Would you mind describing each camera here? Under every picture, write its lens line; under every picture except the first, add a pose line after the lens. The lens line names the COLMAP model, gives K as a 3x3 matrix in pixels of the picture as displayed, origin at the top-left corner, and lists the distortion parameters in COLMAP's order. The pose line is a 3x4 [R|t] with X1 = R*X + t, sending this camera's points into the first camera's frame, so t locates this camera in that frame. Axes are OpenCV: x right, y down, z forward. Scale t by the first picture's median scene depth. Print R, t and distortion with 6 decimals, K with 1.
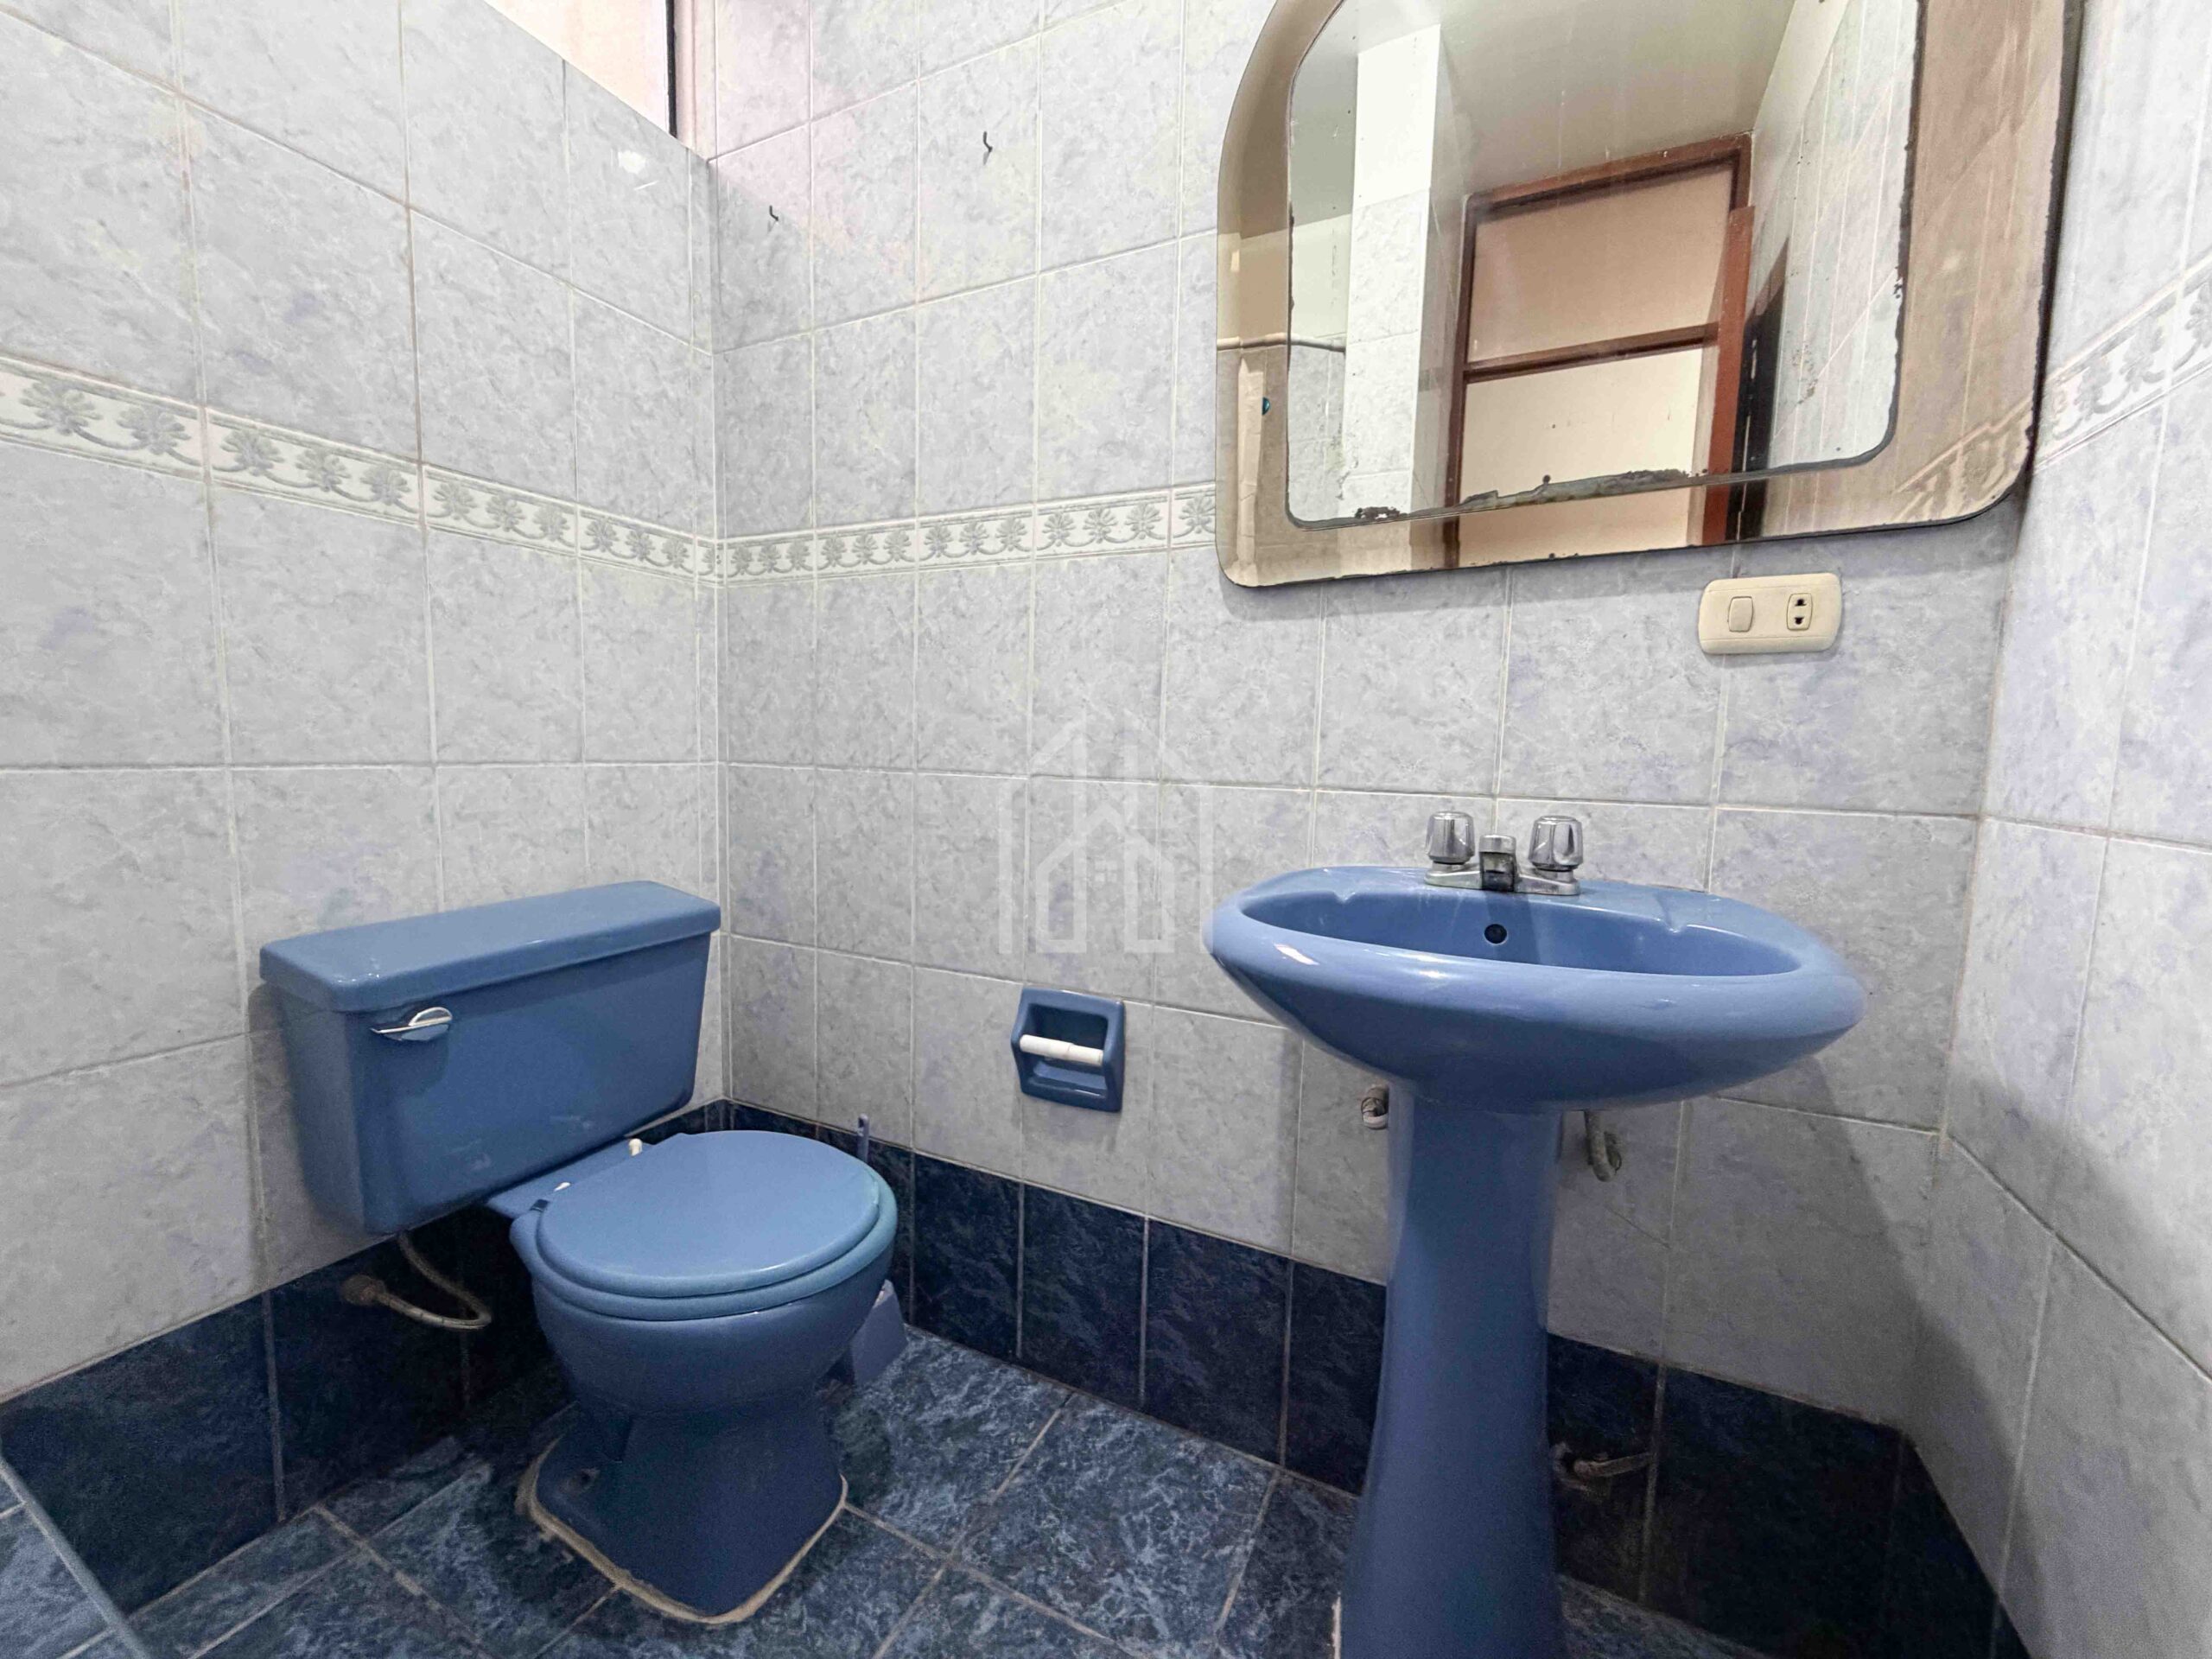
lens RADIAL K [[877.3, 0, 1099.7], [0, 877.3, 825.6], [0, 0, 1]] dist [-0.002144, 0.000125]
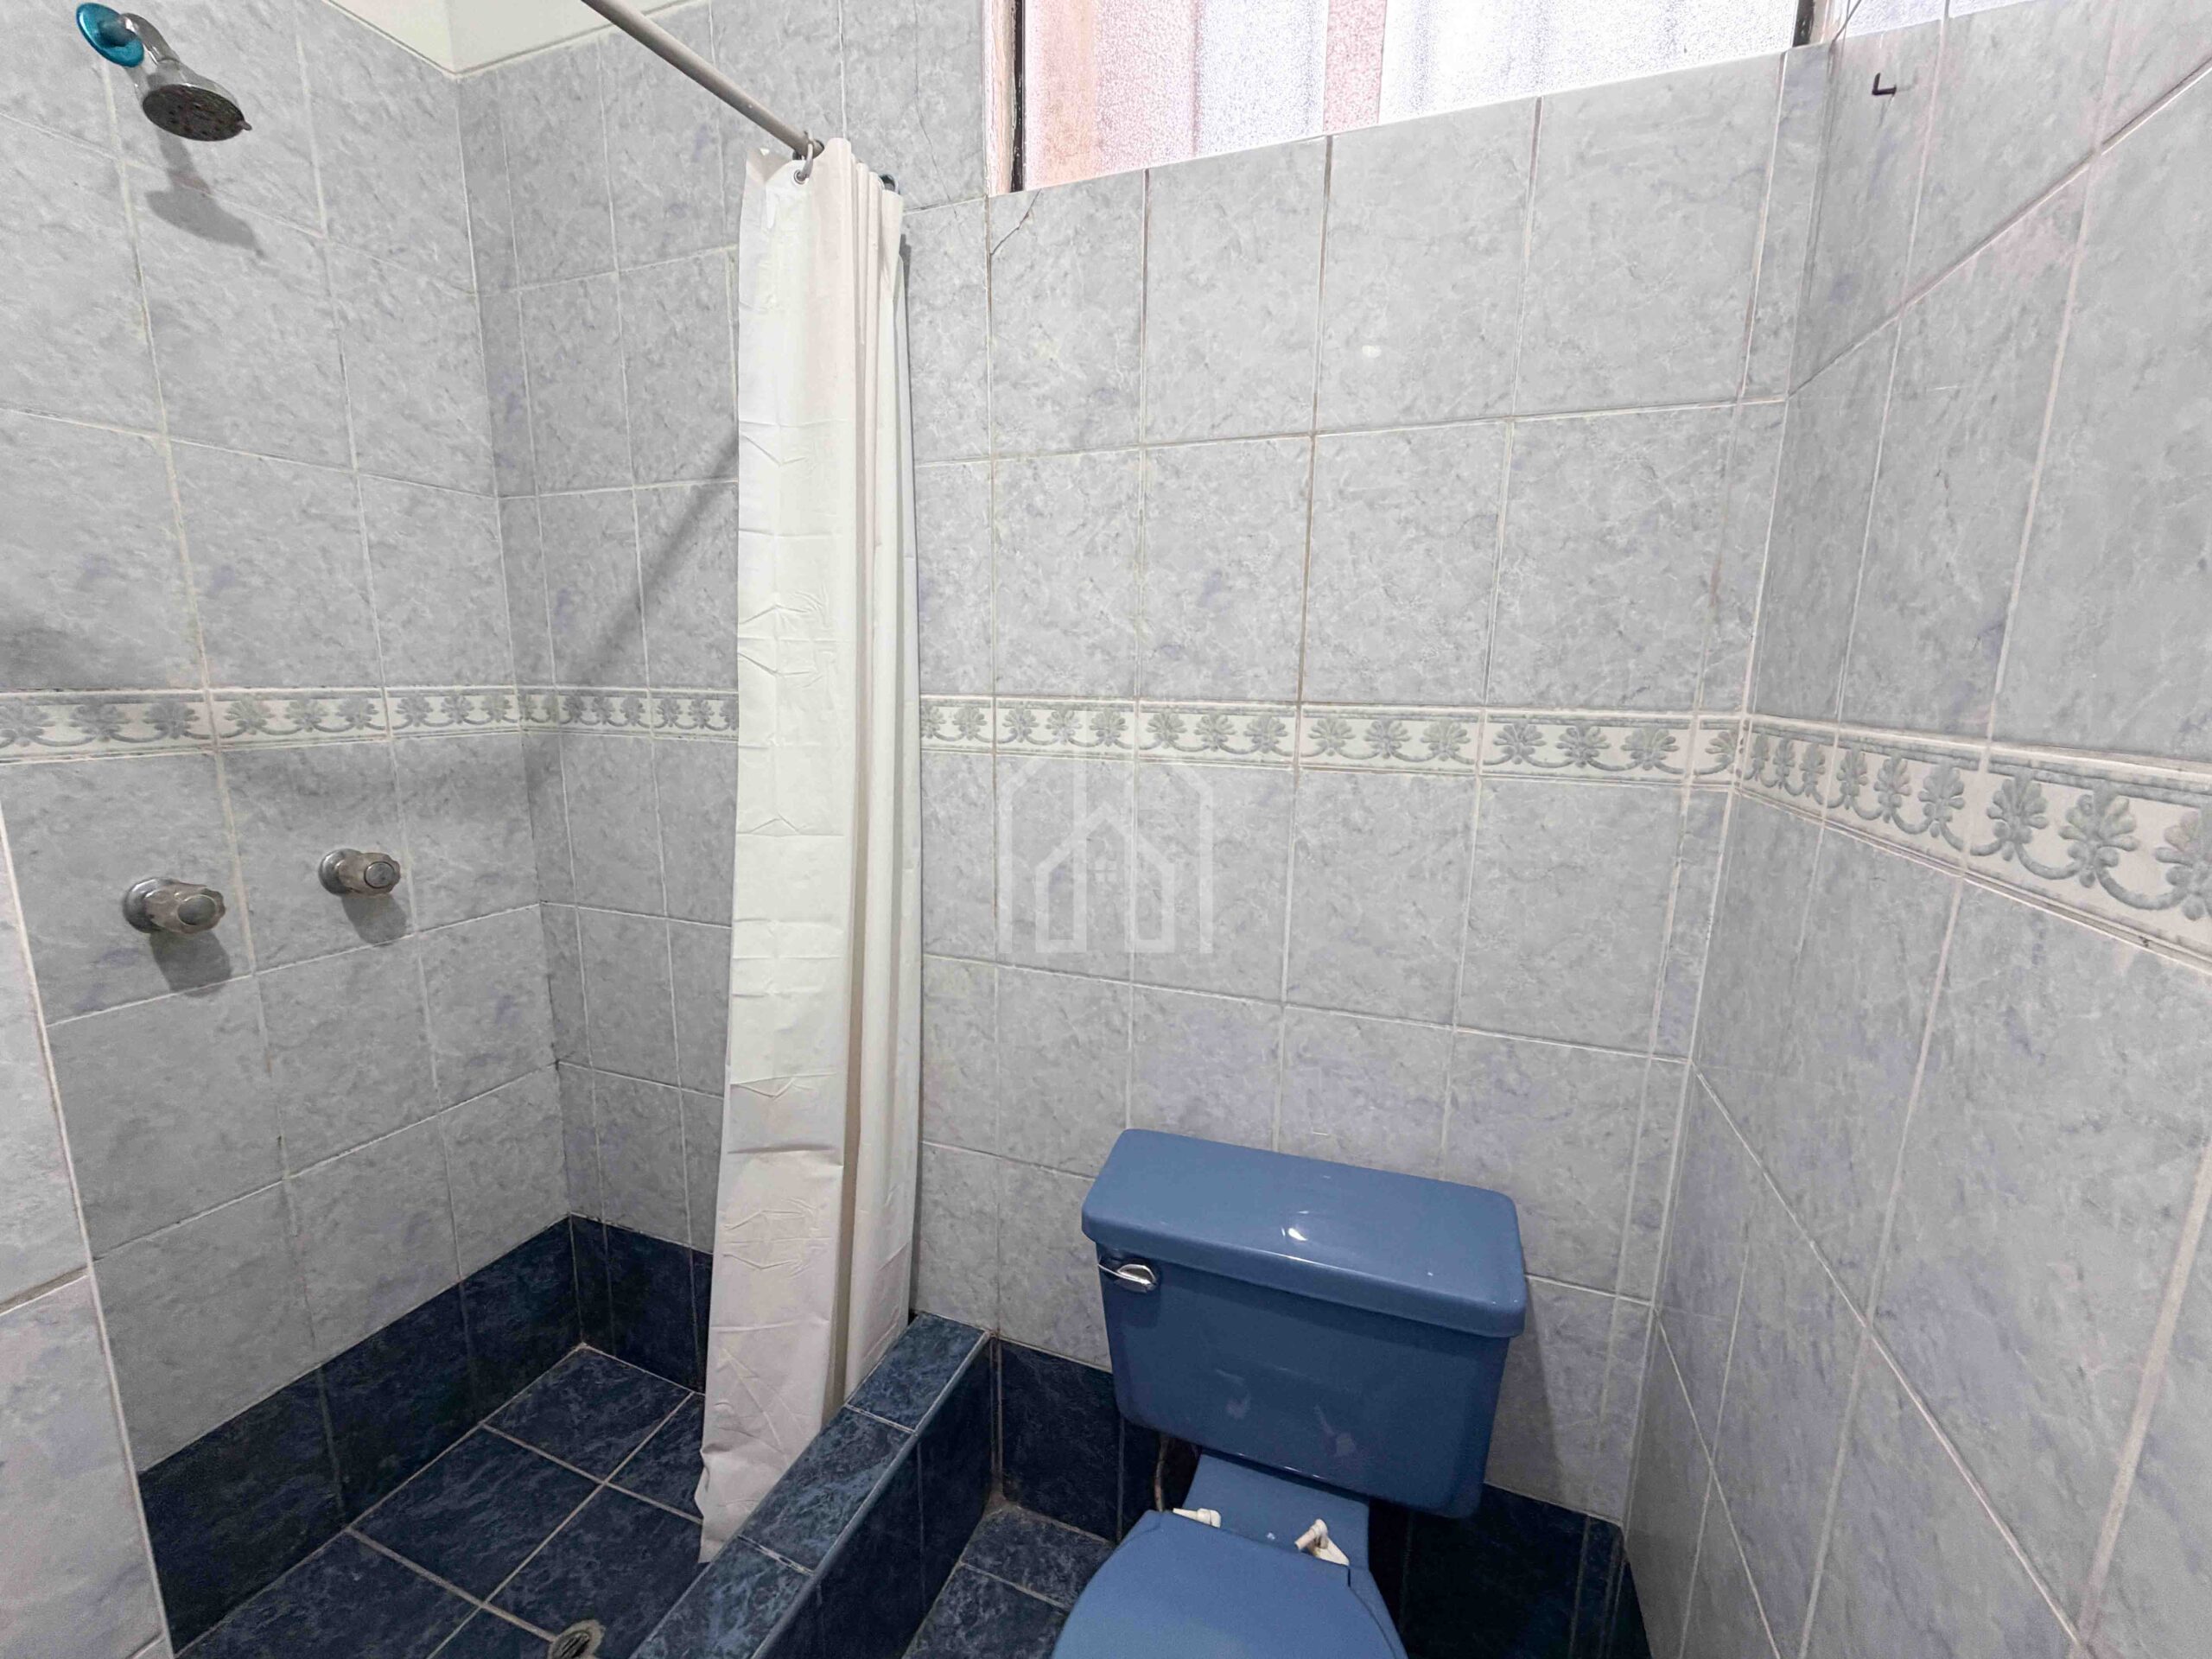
lens RADIAL K [[877.3, 0, 1101.5], [0, 877.3, 830.2], [0, 0, 1]] dist [-0.002144, 0.000125]
pose [[0.105256, 0.152169, -0.982734, 0.149648], [-0.106729, 0.984244, 0.140972, -0.364838], [0.988701, 0.090048, 0.119838, 0.640824]]
